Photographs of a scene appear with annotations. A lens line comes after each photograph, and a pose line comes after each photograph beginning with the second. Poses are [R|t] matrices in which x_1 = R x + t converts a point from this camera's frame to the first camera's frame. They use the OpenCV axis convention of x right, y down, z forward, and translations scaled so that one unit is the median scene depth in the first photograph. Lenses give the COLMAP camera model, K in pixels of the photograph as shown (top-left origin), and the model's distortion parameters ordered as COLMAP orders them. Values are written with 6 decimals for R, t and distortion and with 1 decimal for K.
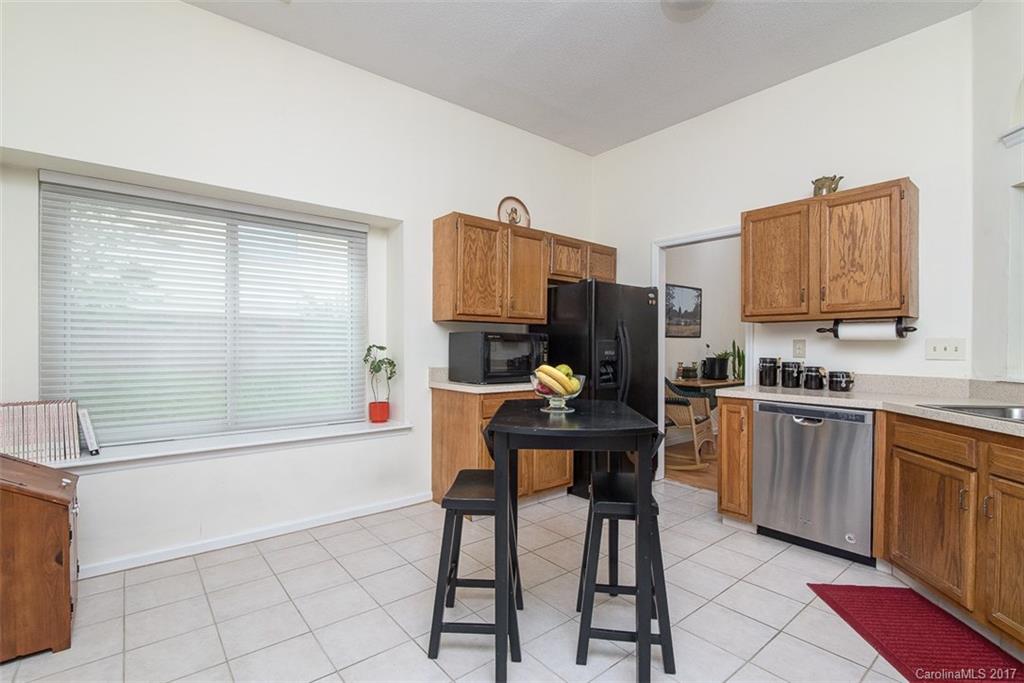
lens RADIAL K [[474.4, 0, 505.7], [0, 474.4, 347.3], [0, 0, 1]] dist [-0.019317, 0.000934]
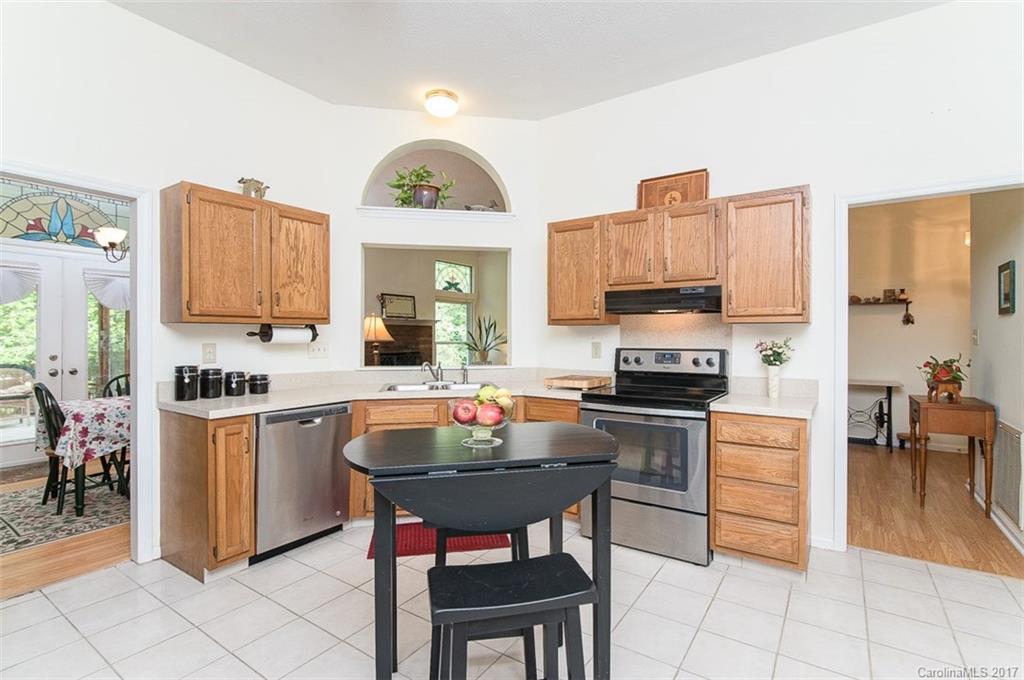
lens RADIAL K [[474.4, 0, 527.8], [0, 474.4, 336.3], [0, 0, 1]] dist [-0.019317, 0.000934]
pose [[-0.321847, -0.009235, 0.946747, -0.420454], [-0.000838, 0.999955, 0.009469, -0.038463], [-0.946791, 0.002254, -0.321840, 0.721752]]
